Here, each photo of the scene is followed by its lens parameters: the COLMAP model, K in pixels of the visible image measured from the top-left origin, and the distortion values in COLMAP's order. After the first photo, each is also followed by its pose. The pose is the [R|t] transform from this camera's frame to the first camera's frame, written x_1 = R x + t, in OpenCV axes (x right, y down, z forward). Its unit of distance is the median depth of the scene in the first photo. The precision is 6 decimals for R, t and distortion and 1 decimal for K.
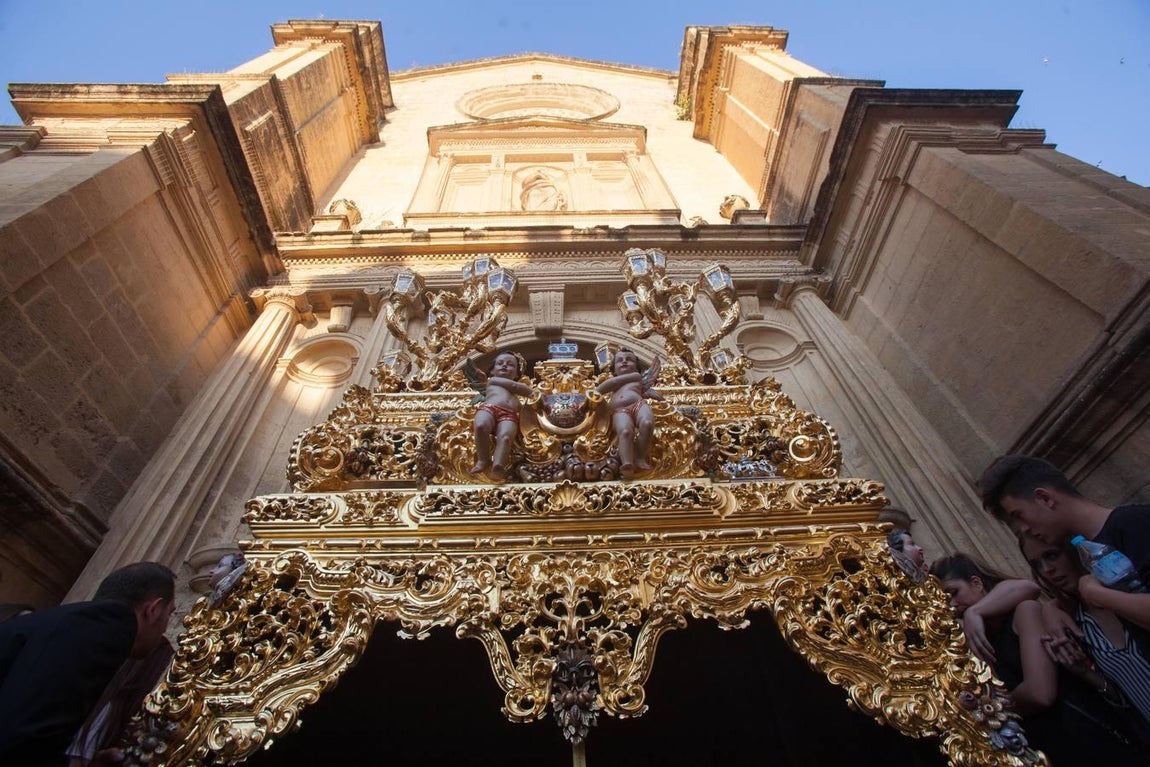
lens RADIAL K [[518.0, 0, 567.0], [0, 518.0, 375.9], [0, 0, 1]] dist [-0.045653, 0.018953]
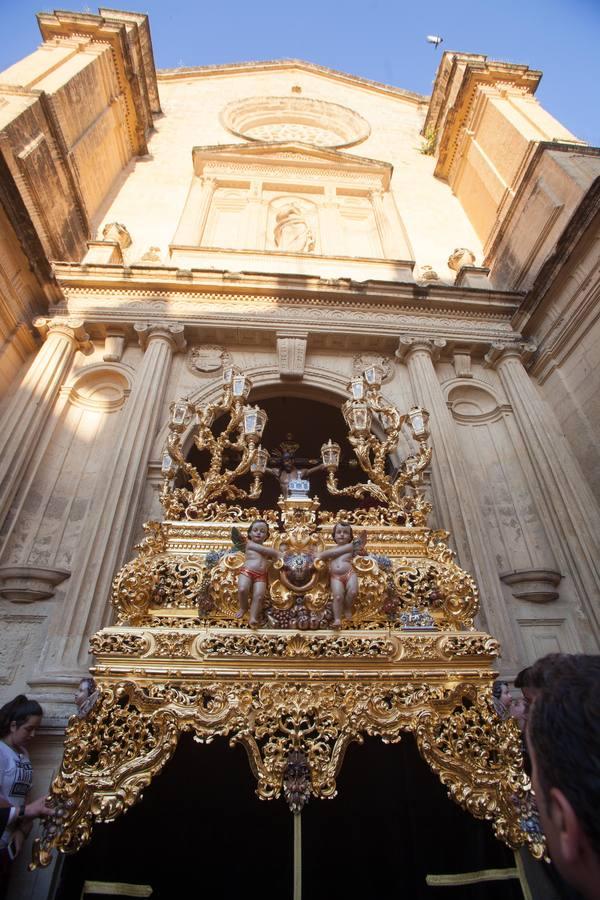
lens RADIAL K [[405.4, 0, 300.0], [0, 405.4, 450.0], [0, 0, 1]] dist [-0.045653, 0.018953]
pose [[0.996497, 0.080997, 0.020816, -0.017290], [-0.083619, 0.968954, 0.232670, -0.112841], [-0.001324, -0.233595, 0.972333, 0.051441]]
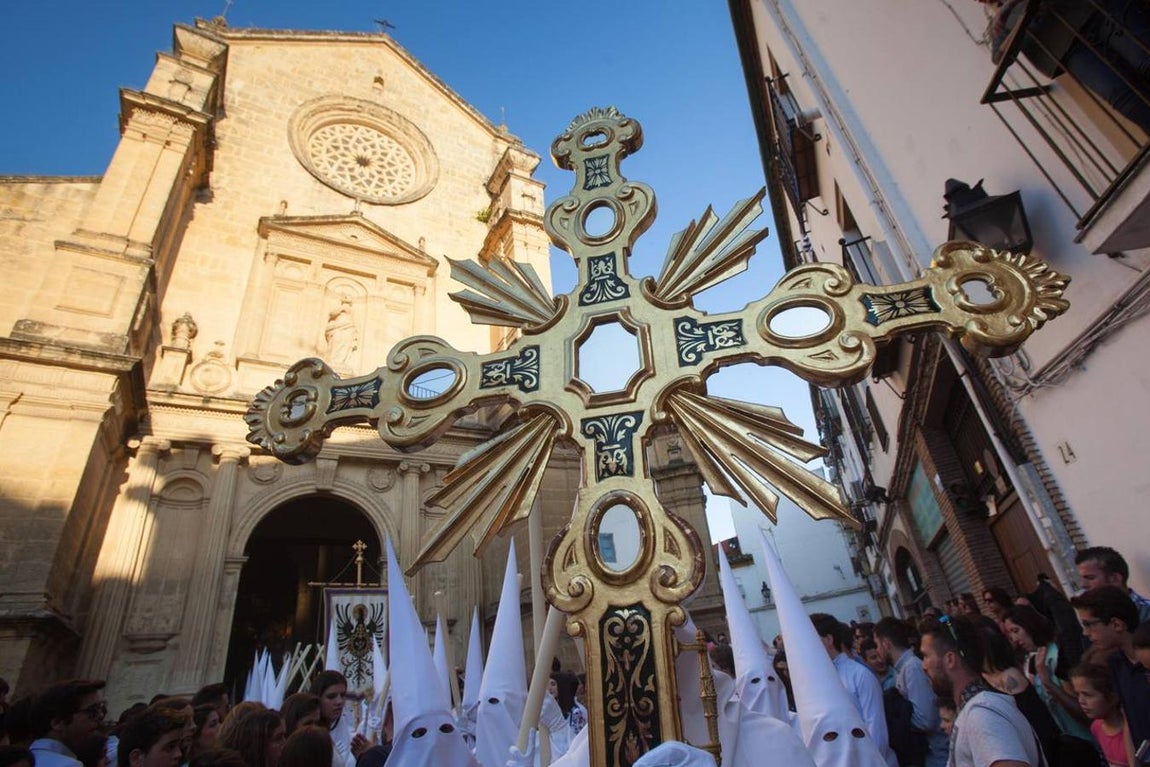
lens RADIAL K [[533.1, 0, 575.0], [0, 533.1, 383.5], [0, 0, 1]] dist [-0.051046, 0.008313]
pose [[0.868542, 0.208744, 0.449513, -0.142978], [-0.331126, 0.919251, 0.212915, -0.899003], [-0.368770, -0.333771, 0.867528, -0.655327]]
